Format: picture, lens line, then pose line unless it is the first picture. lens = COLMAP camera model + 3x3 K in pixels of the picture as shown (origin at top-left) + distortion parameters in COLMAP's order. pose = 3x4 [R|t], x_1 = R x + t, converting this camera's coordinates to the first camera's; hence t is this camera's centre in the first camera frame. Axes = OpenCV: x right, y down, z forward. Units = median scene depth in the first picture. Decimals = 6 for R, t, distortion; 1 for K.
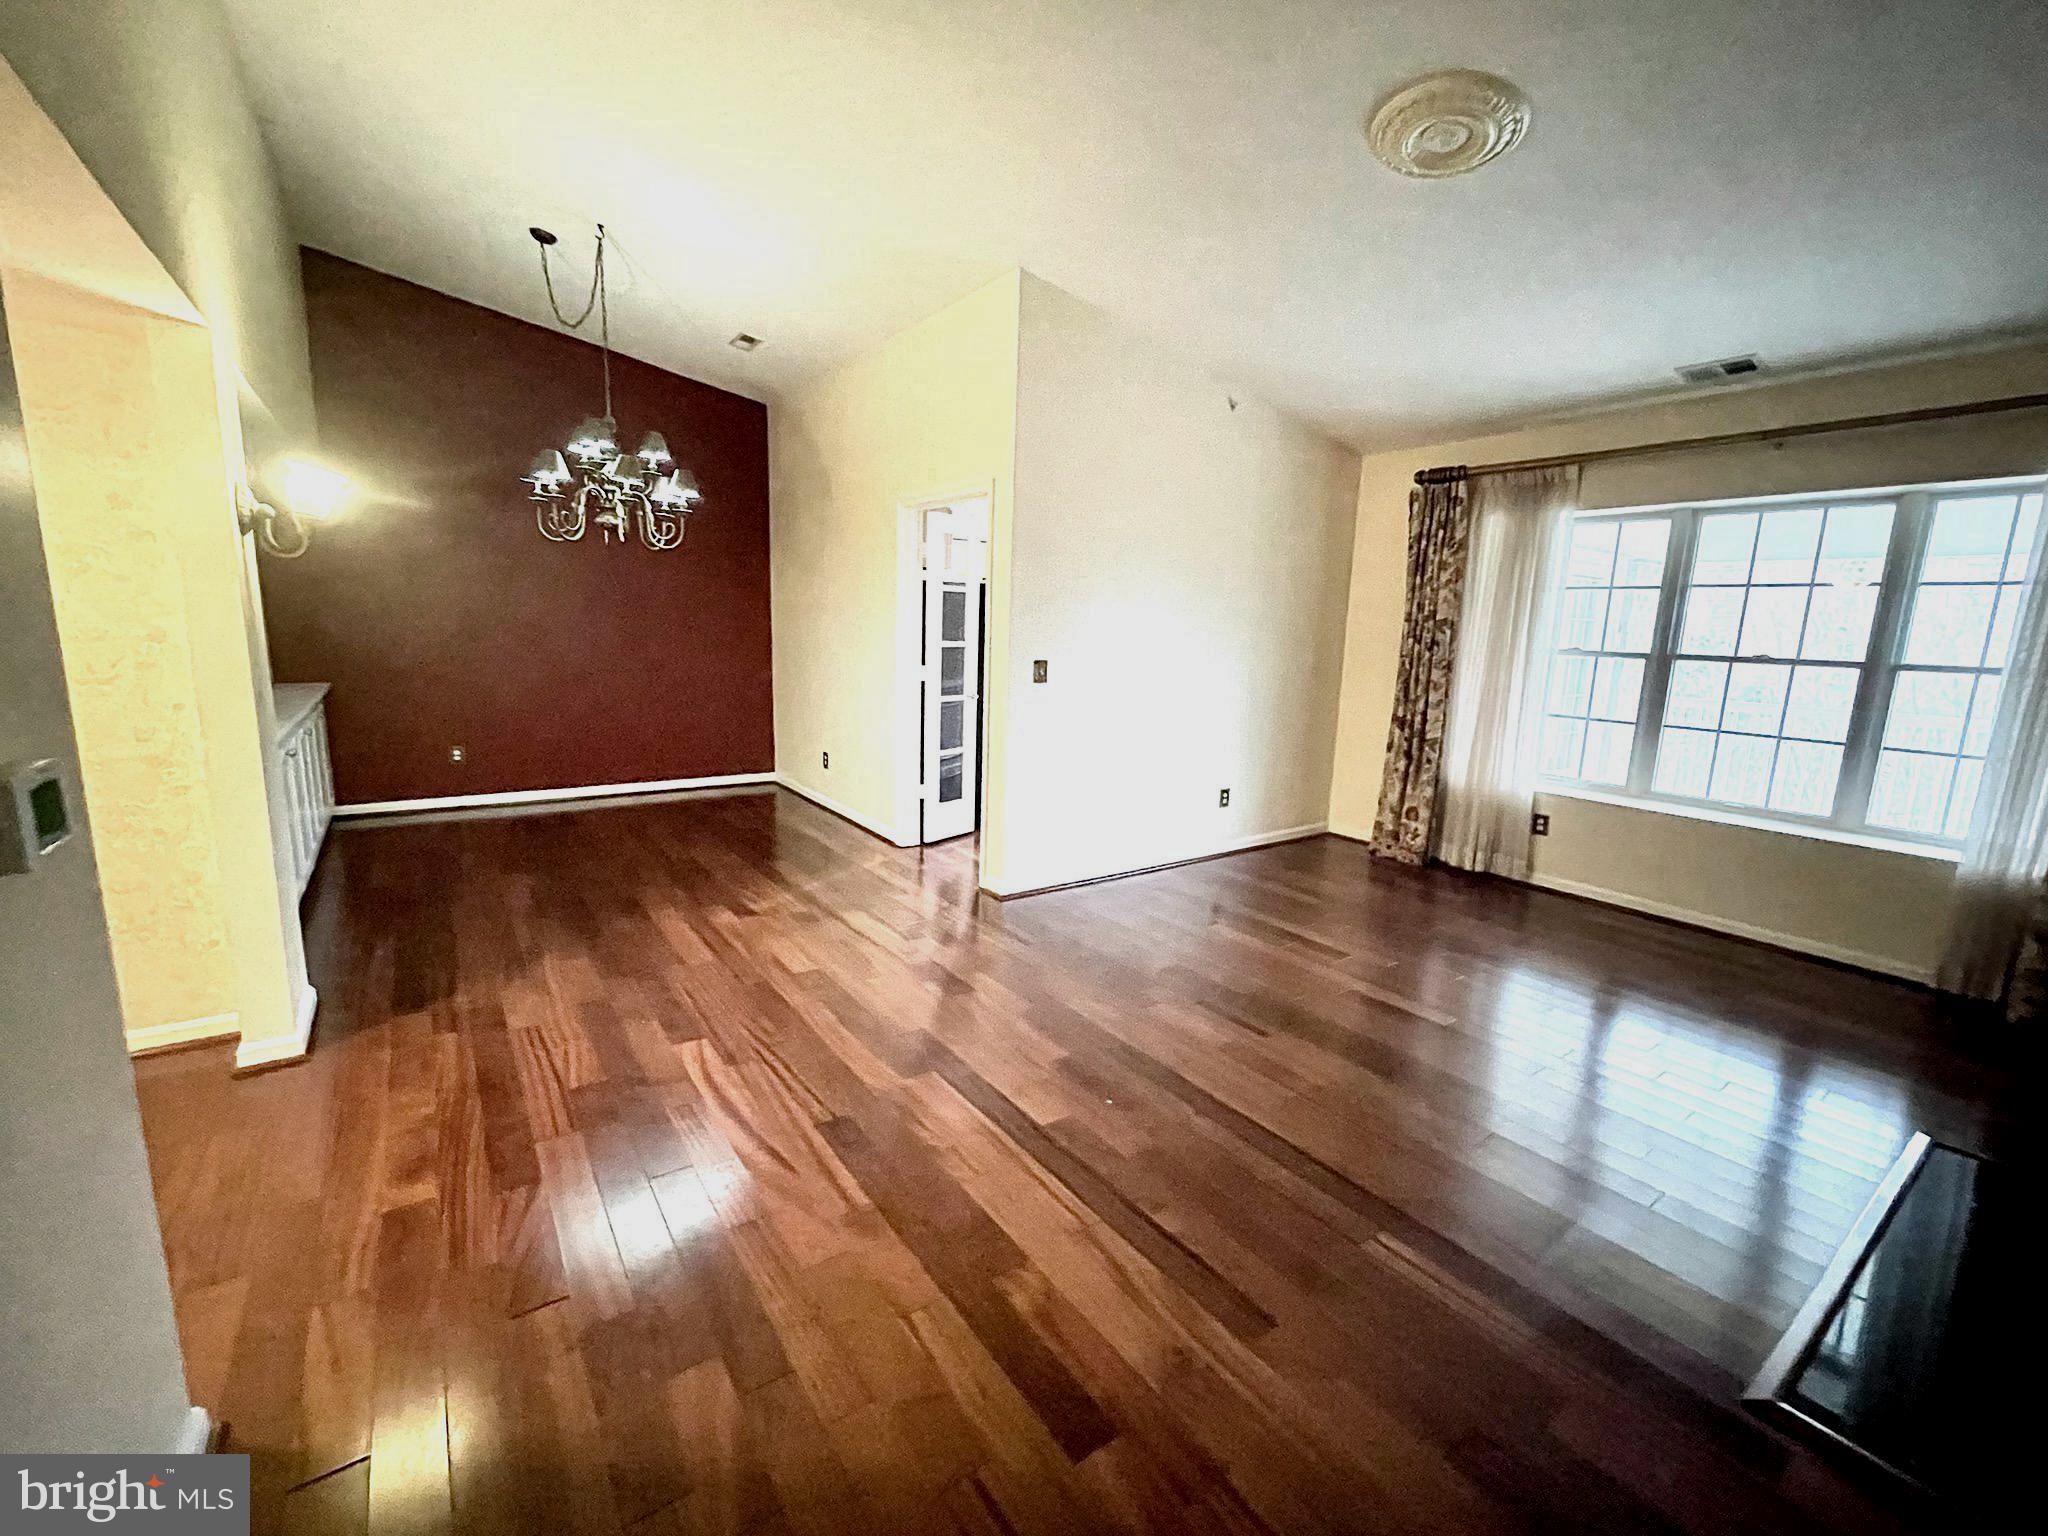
lens RADIAL K [[837.5, 0, 1024.0], [0, 837.5, 768.0], [0, 0, 1]] dist [-0.000257, 0.000186]
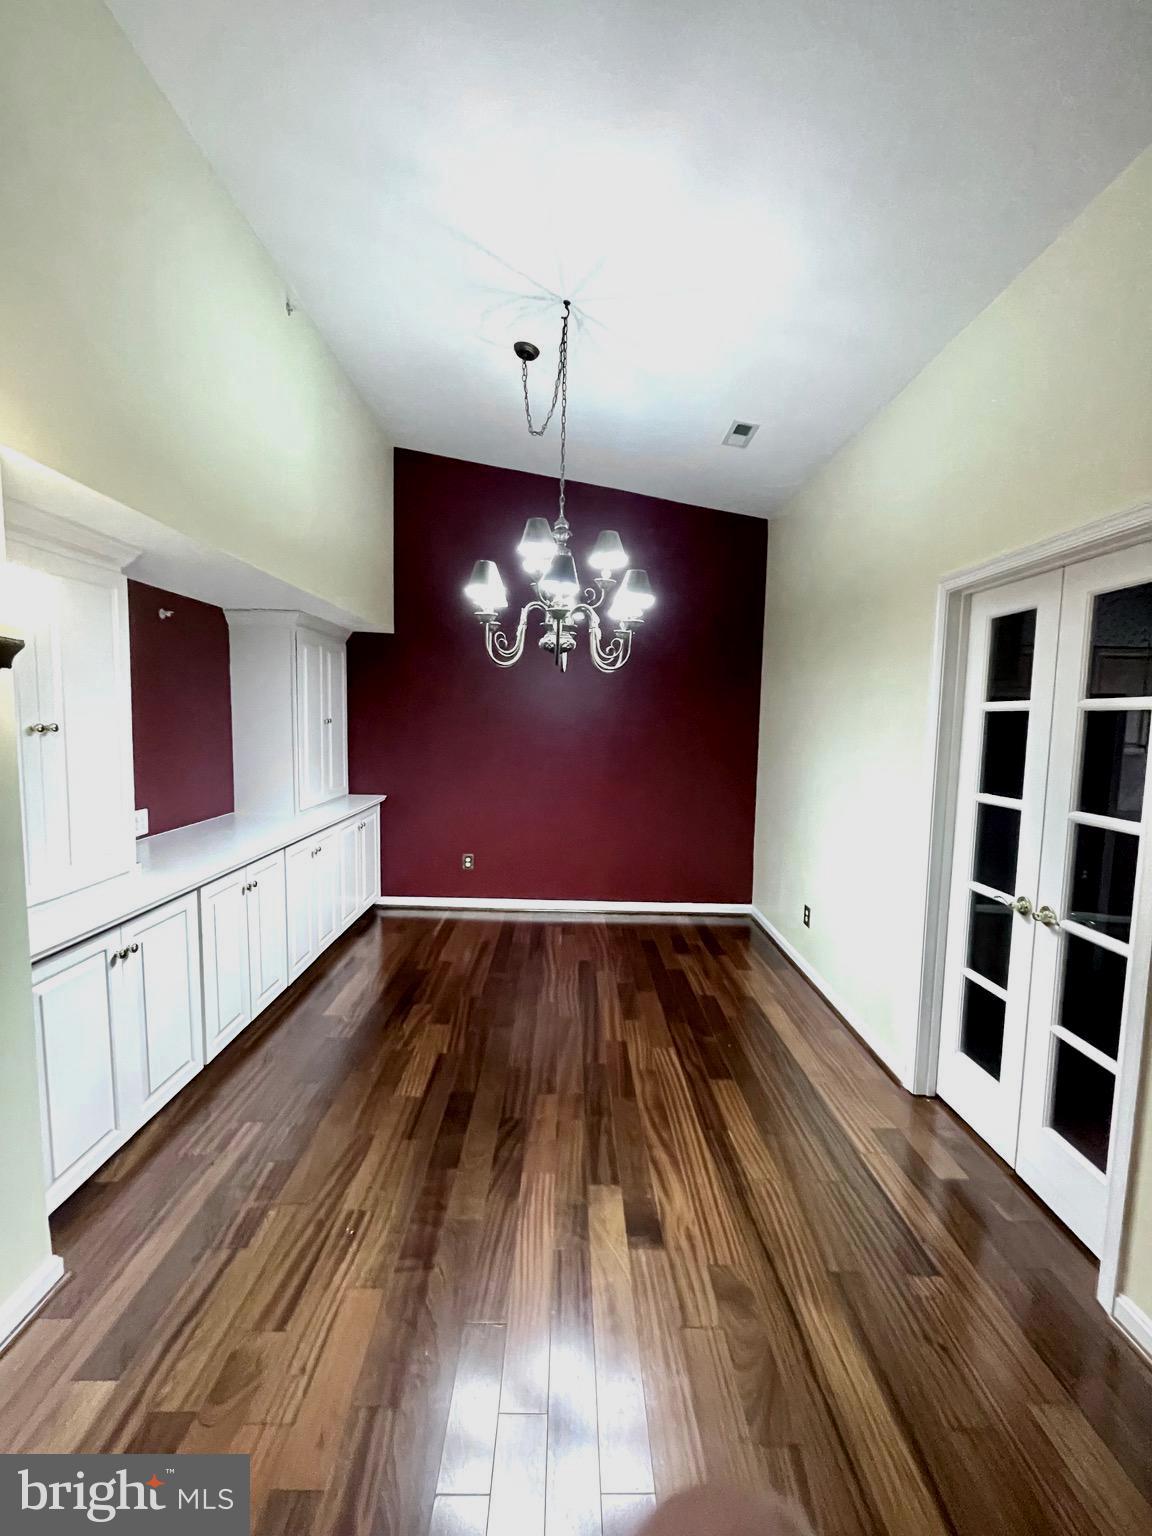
lens RADIAL K [[628.1, 0, 576.0], [0, 628.1, 768.0], [0, 0, 1]] dist [-0.000257, 0.000186]
pose [[0.820748, 0.034836, -0.570228, -0.106813], [-0.094908, 0.992583, -0.075967, -0.118259], [0.563352, 0.116469, 0.817967, 0.492122]]
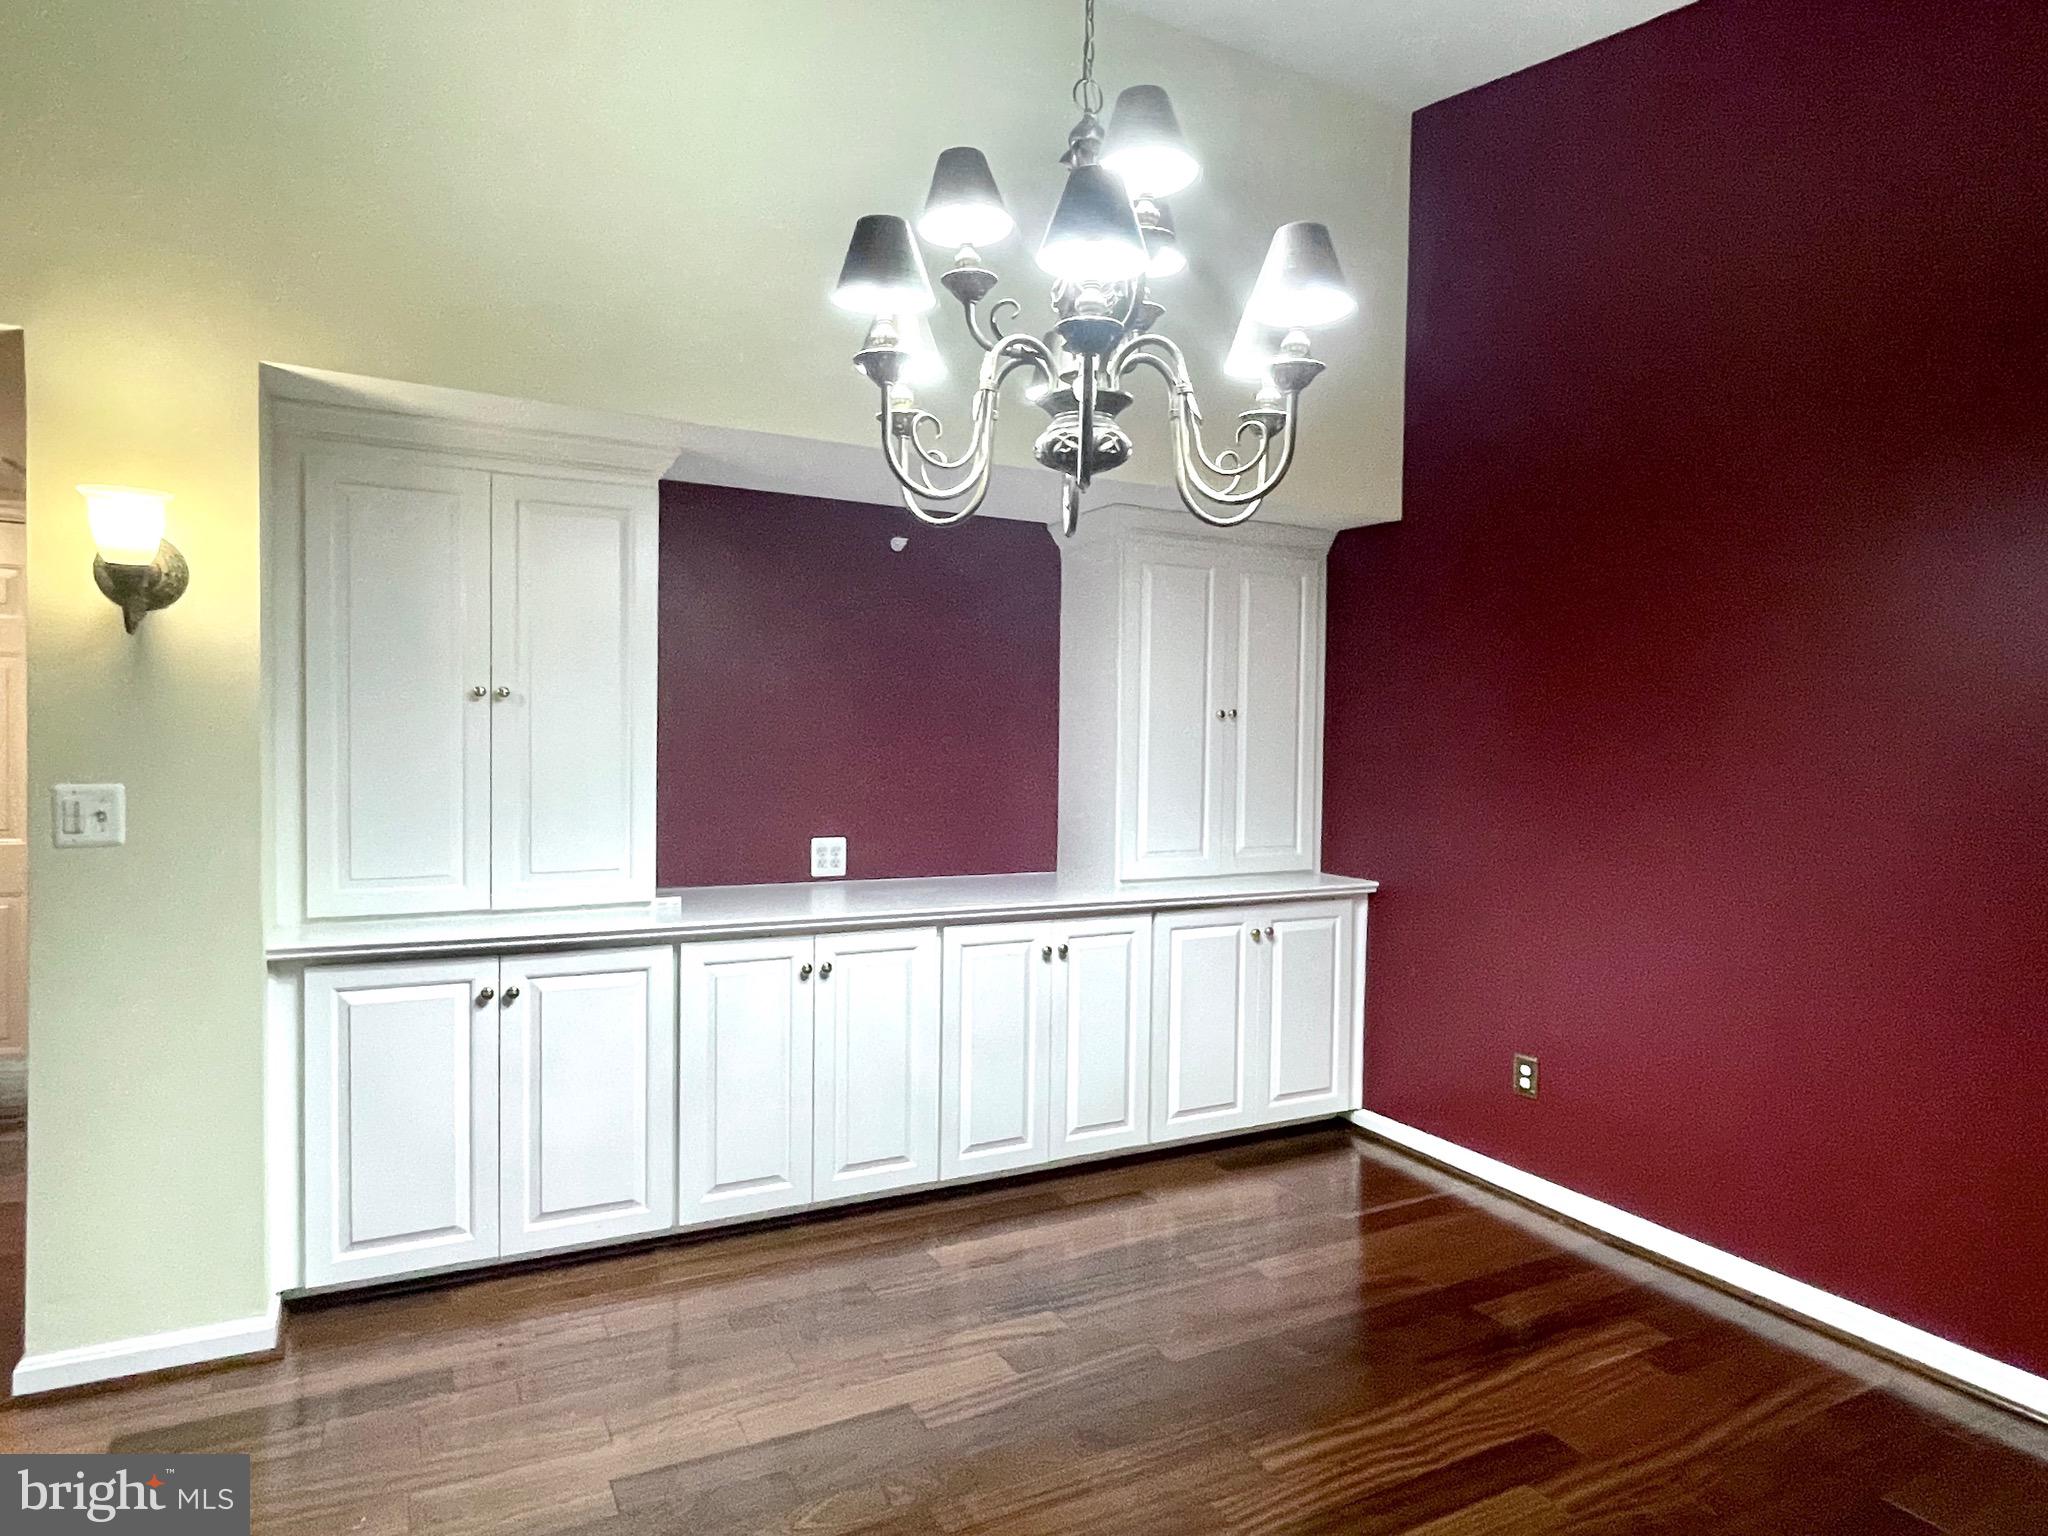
lens RADIAL K [[1185.5, 0, 1024.0], [0, 1185.5, 768.0], [0, 0, 1]] dist [-0.002058, -0.000527]
pose [[-0.146611, -0.009183, -0.989152, -0.045646], [-0.191794, 0.981245, 0.019318, -0.173803], [0.970423, 0.192545, -0.145623, 1.053085]]
